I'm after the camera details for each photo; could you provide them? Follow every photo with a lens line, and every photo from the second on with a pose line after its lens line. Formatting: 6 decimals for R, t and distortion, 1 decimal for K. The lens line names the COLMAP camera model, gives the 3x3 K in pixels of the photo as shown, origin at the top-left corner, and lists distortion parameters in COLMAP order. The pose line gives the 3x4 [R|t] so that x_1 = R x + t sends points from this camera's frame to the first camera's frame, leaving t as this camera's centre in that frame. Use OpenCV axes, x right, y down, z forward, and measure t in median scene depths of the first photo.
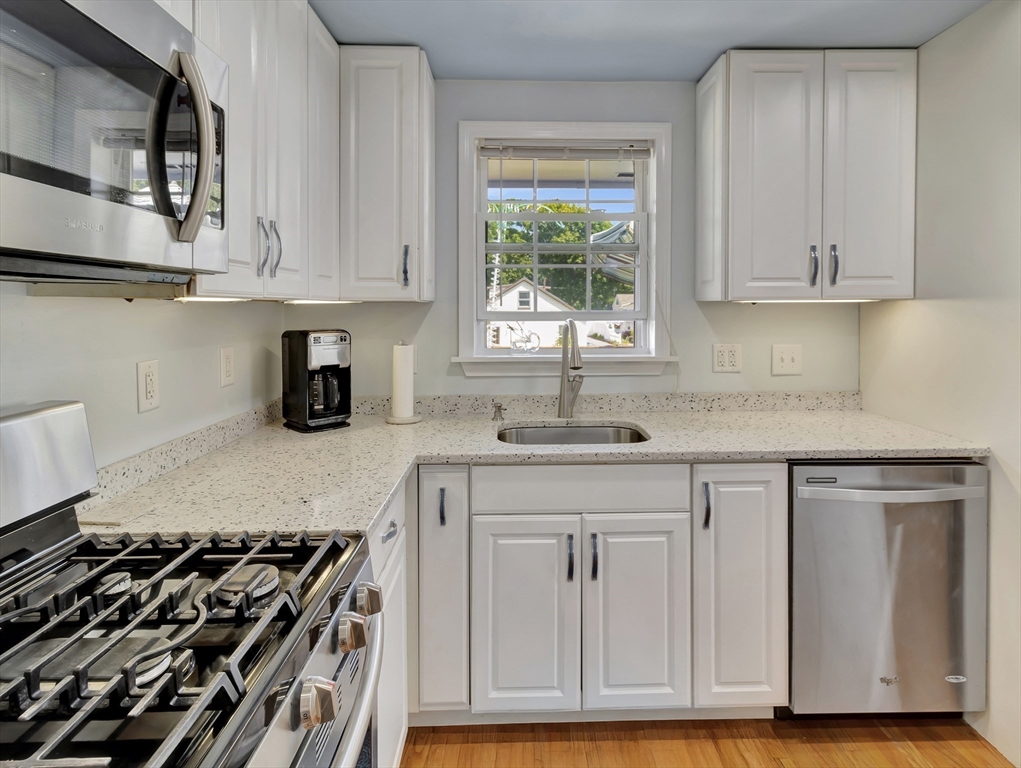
lens RADIAL K [[537.3, 0, 523.6], [0, 537.3, 384.0], [0, 0, 1]] dist [0.001080, -0.000472]
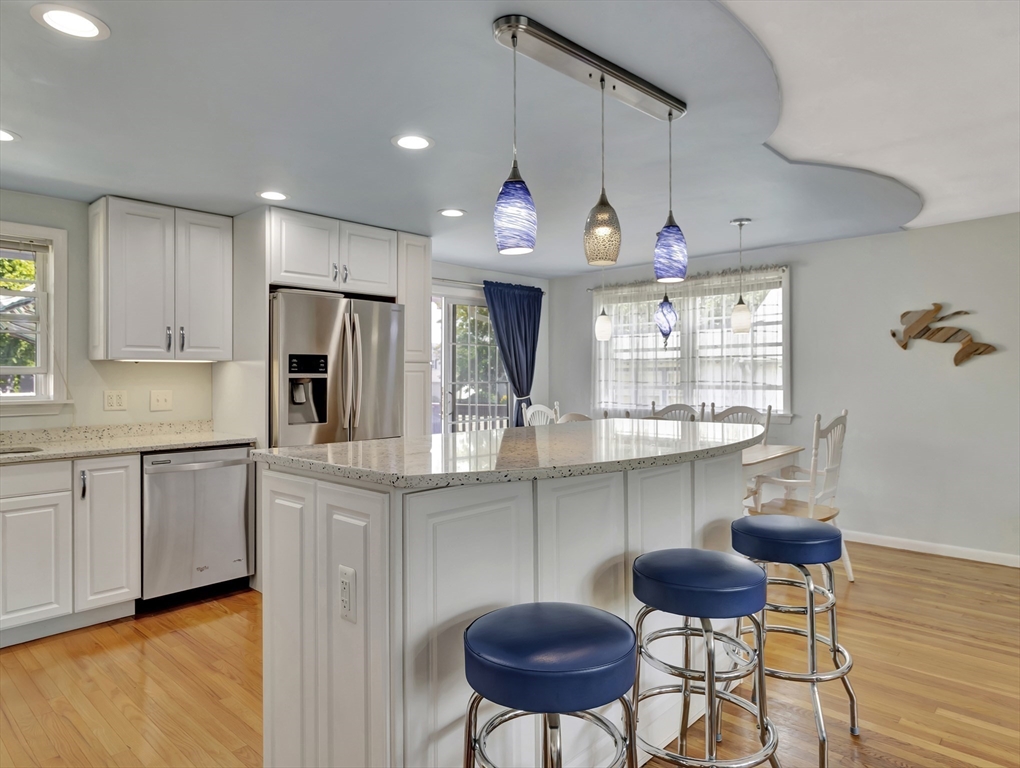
lens RADIAL K [[638.1, 0, 506.9], [0, 638.1, 363.4], [0, 0, 1]] dist [-0.000516, -0.001412]
pose [[0.699025, 0.015819, 0.714923, -0.109074], [0.101160, 0.987514, -0.120761, 0.176672], [-0.707906, 0.156737, 0.688696, -0.975402]]
